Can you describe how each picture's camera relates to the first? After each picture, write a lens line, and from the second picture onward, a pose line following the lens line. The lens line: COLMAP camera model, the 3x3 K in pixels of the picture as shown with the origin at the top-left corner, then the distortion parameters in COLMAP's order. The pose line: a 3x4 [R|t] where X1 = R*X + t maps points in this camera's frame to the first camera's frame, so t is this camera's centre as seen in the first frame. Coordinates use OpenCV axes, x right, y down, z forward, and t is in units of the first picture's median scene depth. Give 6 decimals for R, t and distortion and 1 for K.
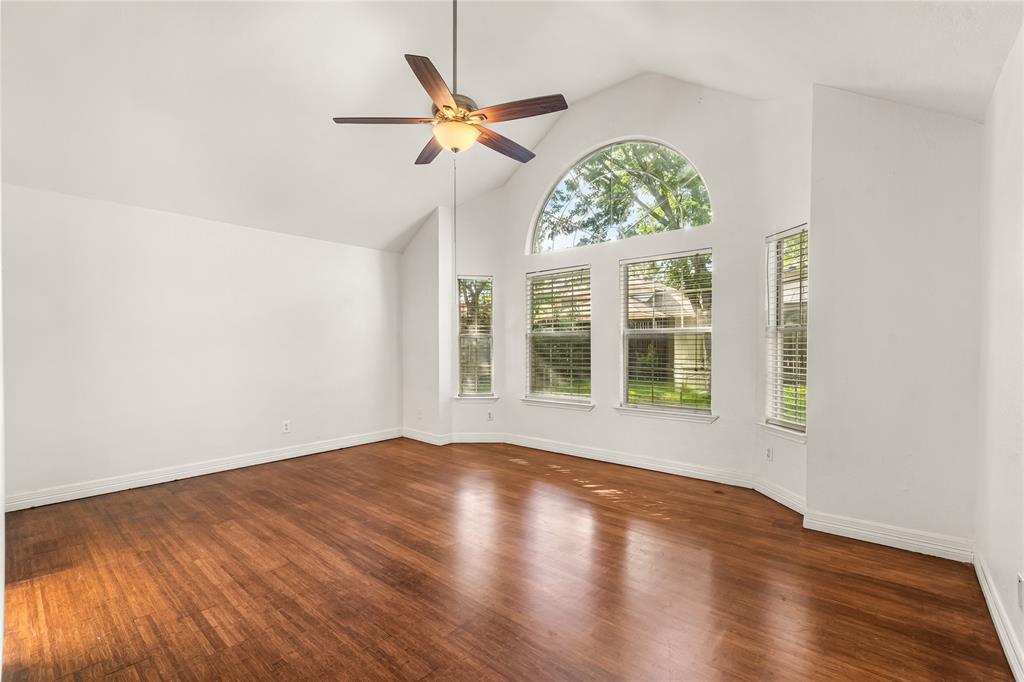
lens RADIAL K [[451.1, 0, 510.6], [0, 451.1, 345.3], [0, 0, 1]] dist [0.004559, 0.000728]
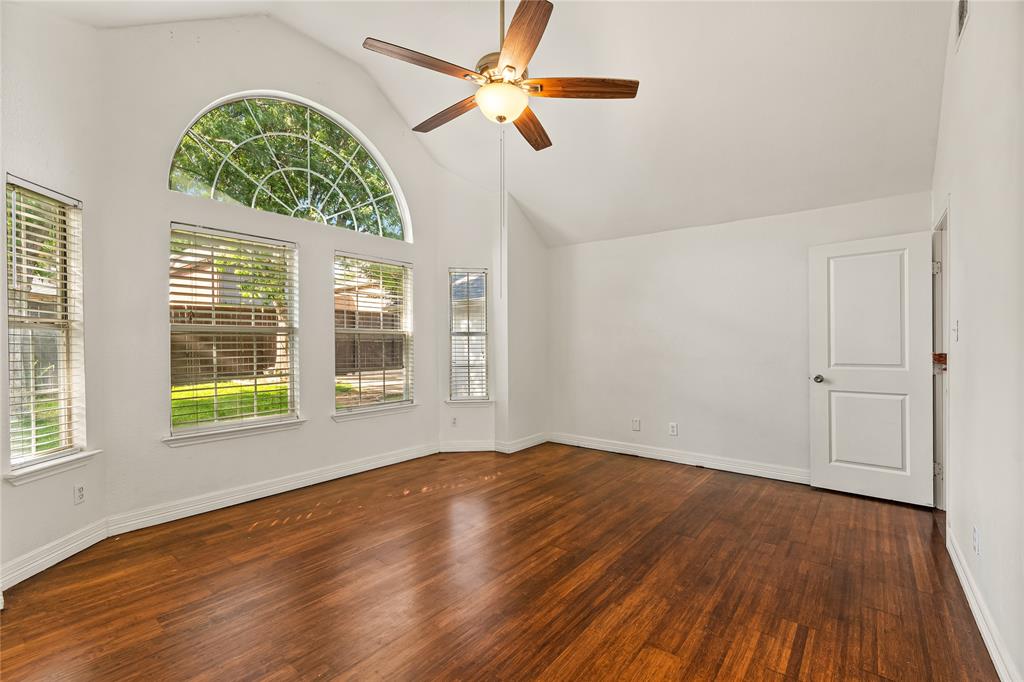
lens RADIAL K [[451.1, 0, 510.7], [0, 451.1, 343.4], [0, 0, 1]] dist [0.004559, 0.000728]
pose [[-0.050459, 0.003526, 0.998720, -1.343226], [-0.000426, 0.999994, -0.003552, -0.003823], [-0.998726, -0.000605, -0.050457, 1.396509]]
